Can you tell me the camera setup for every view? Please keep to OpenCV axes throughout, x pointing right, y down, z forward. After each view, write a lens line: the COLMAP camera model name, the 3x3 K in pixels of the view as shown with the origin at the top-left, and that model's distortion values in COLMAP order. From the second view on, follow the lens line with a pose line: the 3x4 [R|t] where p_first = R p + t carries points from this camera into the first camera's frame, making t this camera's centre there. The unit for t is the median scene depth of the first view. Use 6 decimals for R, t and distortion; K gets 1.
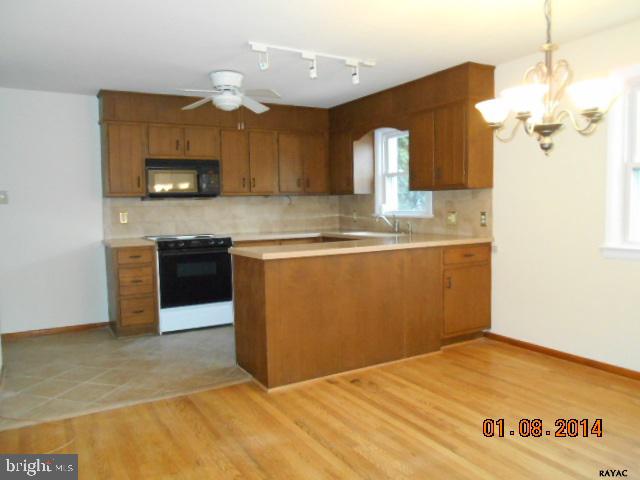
lens RADIAL K [[493.3, 0, 318.0], [0, 493.3, 247.2], [0, 0, 1]] dist [0.005350, 0.004831]
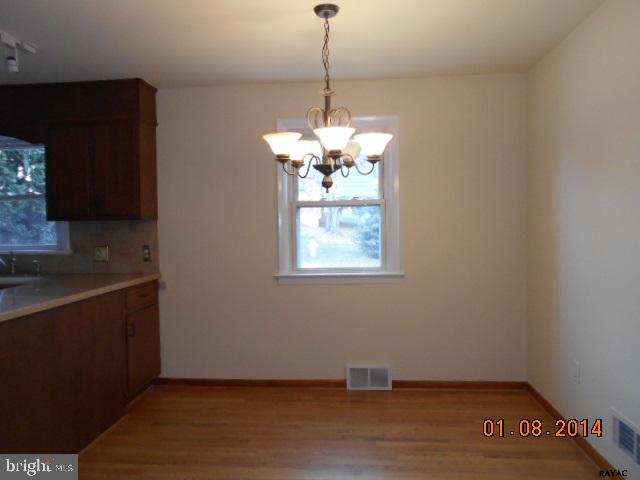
lens RADIAL K [[493.5, 0, 320.0], [0, 493.5, 240.0], [0, 0, 1]] dist [-0.002082, 0.000225]
pose [[0.586188, -0.014421, 0.810046, -0.216550], [0.074307, 0.996584, -0.036031, -0.026099], [-0.806760, 0.081313, 0.585258, 0.216622]]
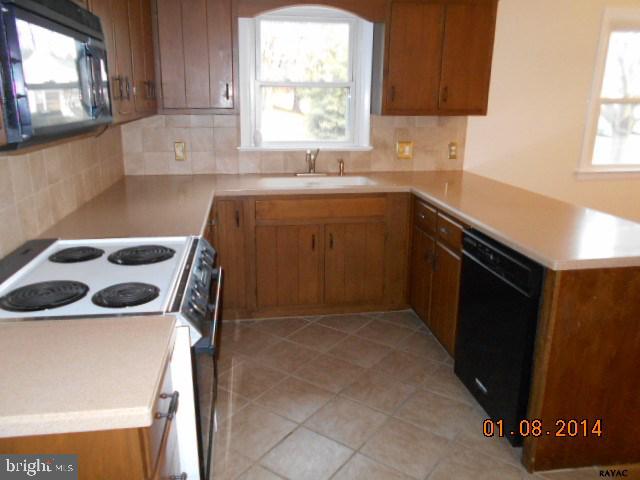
lens RADIAL K [[493.3, 0, 318.0], [0, 493.3, 247.2], [0, 0, 1]] dist [0.005350, 0.004831]
pose [[0.373796, -0.236260, 0.896916, -0.597745], [0.068869, 0.971414, 0.227182, -0.108334], [-0.924951, -0.023150, 0.379382, 0.907552]]
